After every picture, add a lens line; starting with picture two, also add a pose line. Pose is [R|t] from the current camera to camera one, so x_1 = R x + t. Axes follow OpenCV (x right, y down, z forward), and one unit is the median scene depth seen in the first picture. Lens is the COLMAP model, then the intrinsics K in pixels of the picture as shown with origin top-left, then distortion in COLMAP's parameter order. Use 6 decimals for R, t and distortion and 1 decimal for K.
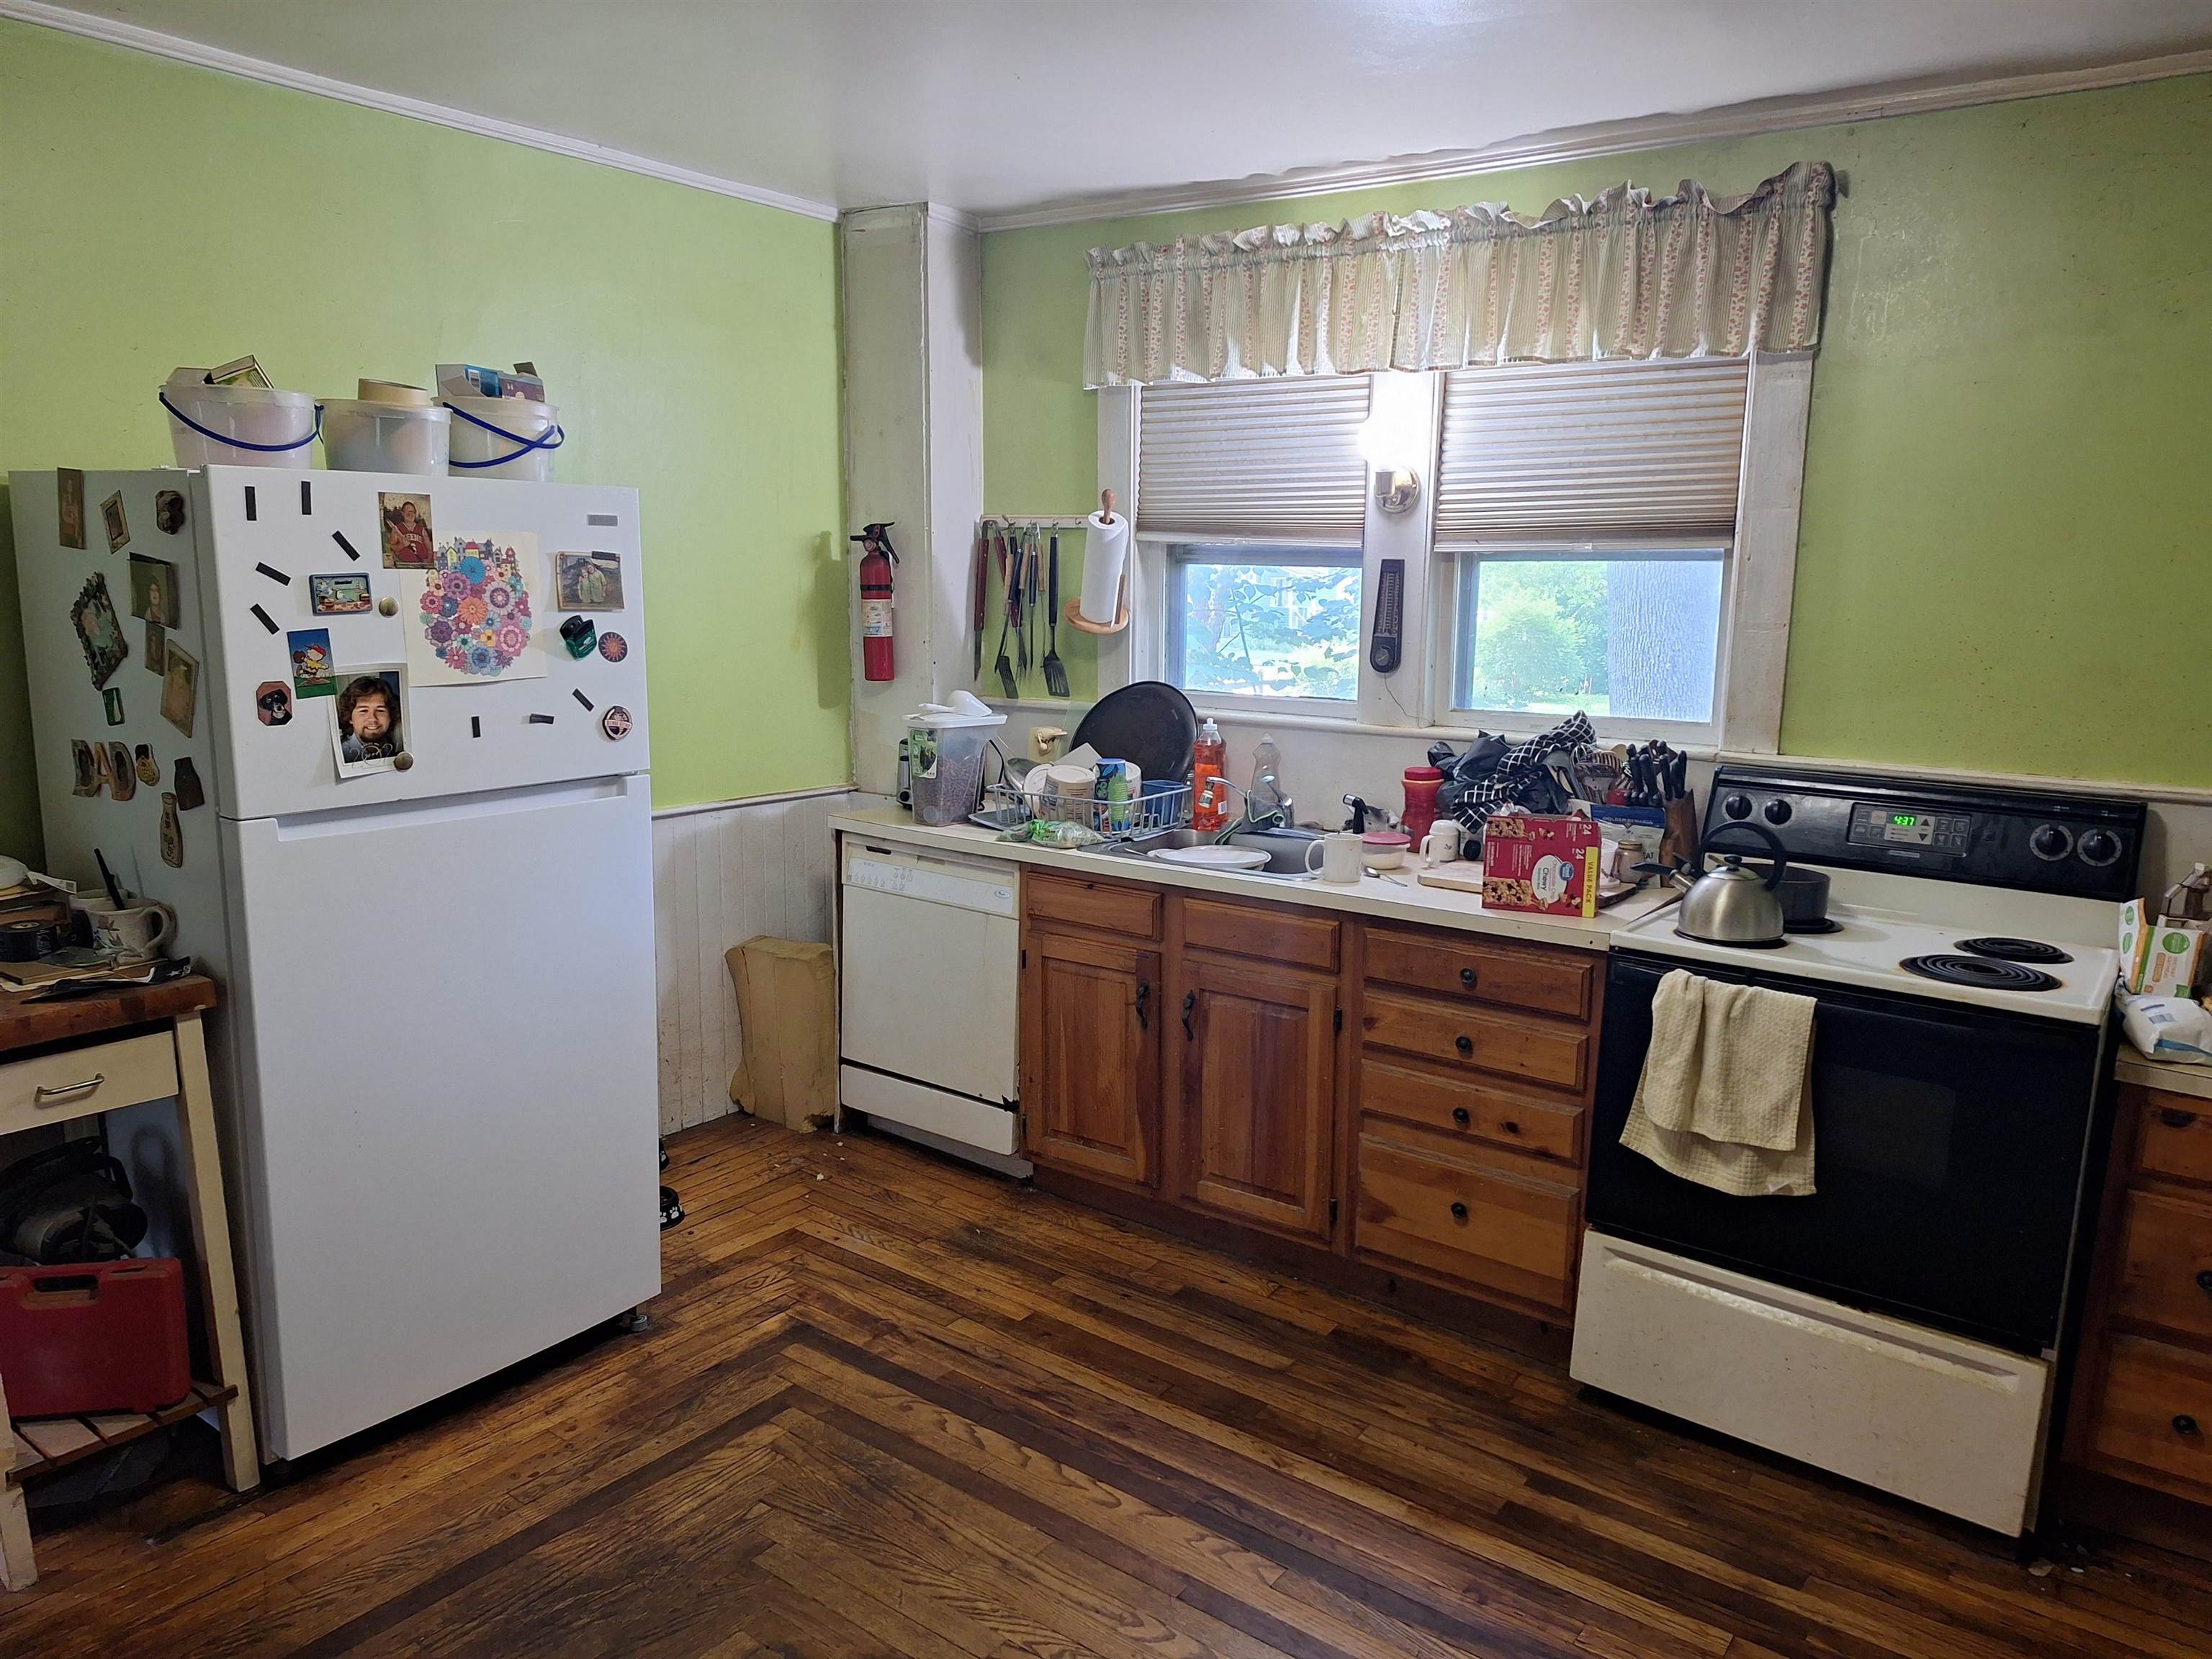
lens RADIAL K [[1588.5, 0, 1132.5], [0, 1588.5, 835.6], [0, 0, 1]] dist [0.155115, -0.149515]
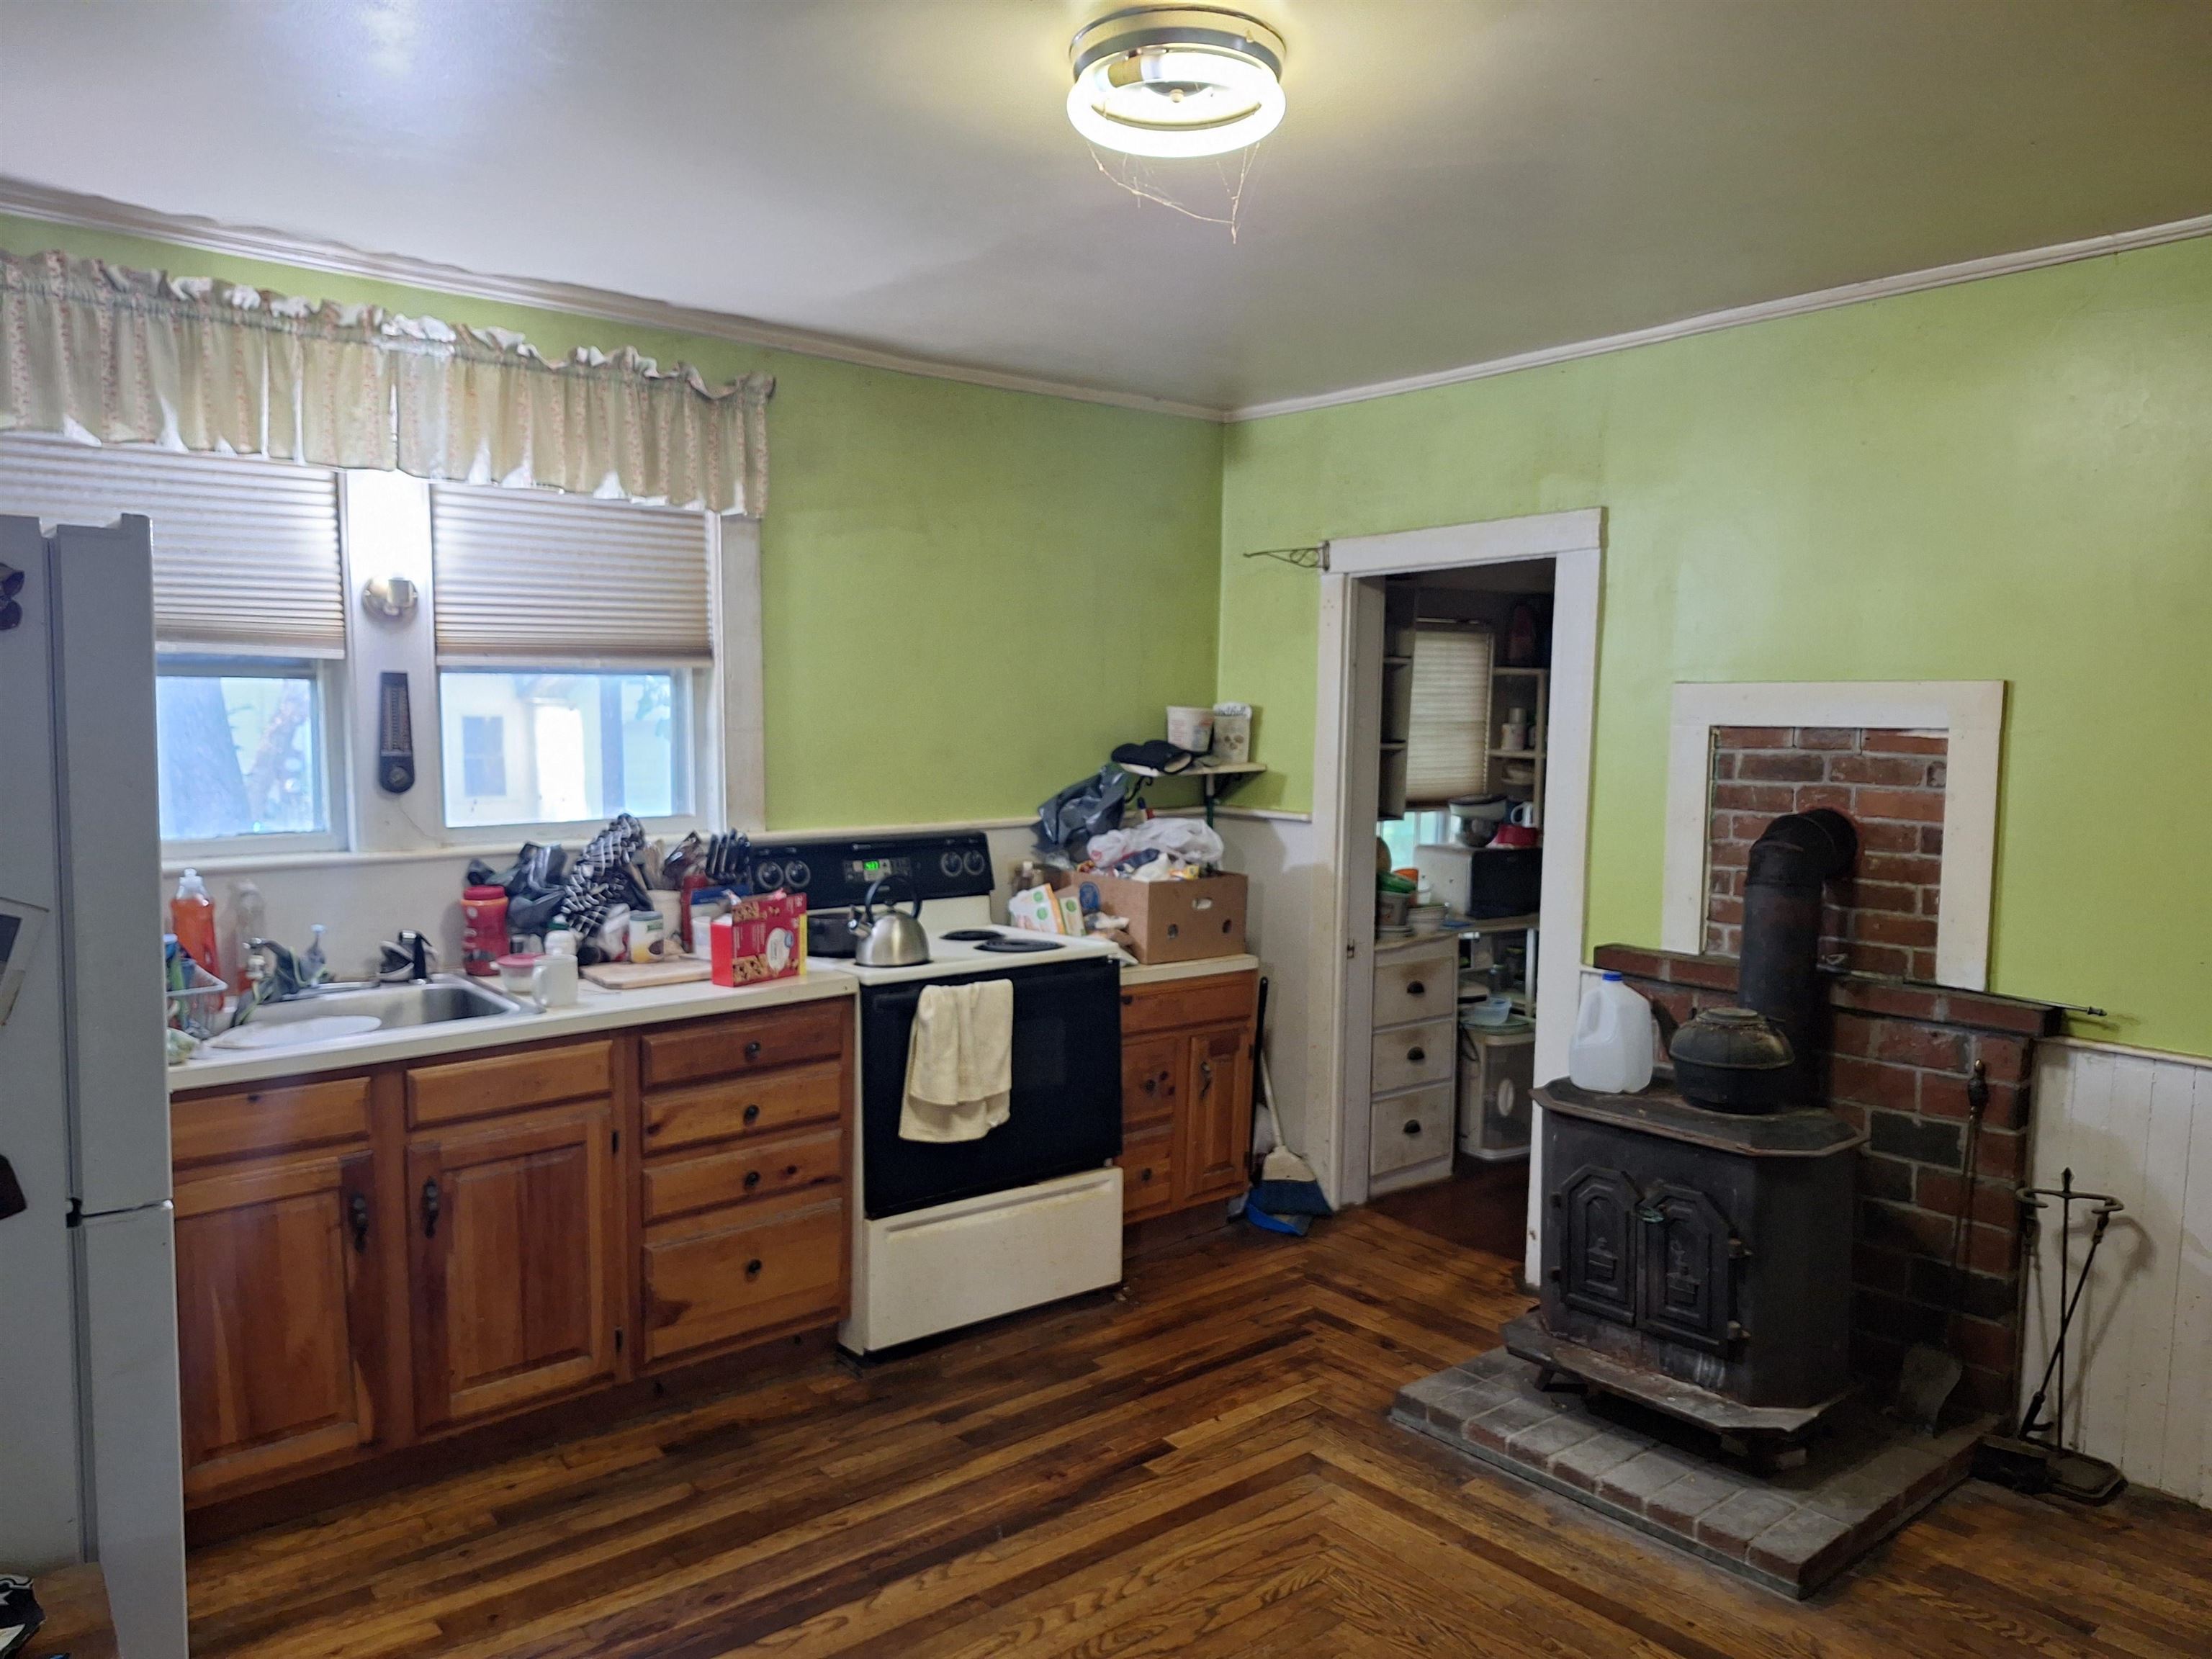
lens RADIAL K [[1588.5, 0, 1132.5], [0, 1588.5, 835.6], [0, 0, 1]] dist [0.155115, -0.149515]
pose [[0.239233, -0.104525, 0.965320, -0.739370], [0.161853, 0.984572, 0.066498, -0.083976], [-0.957377, 0.140332, 0.252459, 0.422488]]
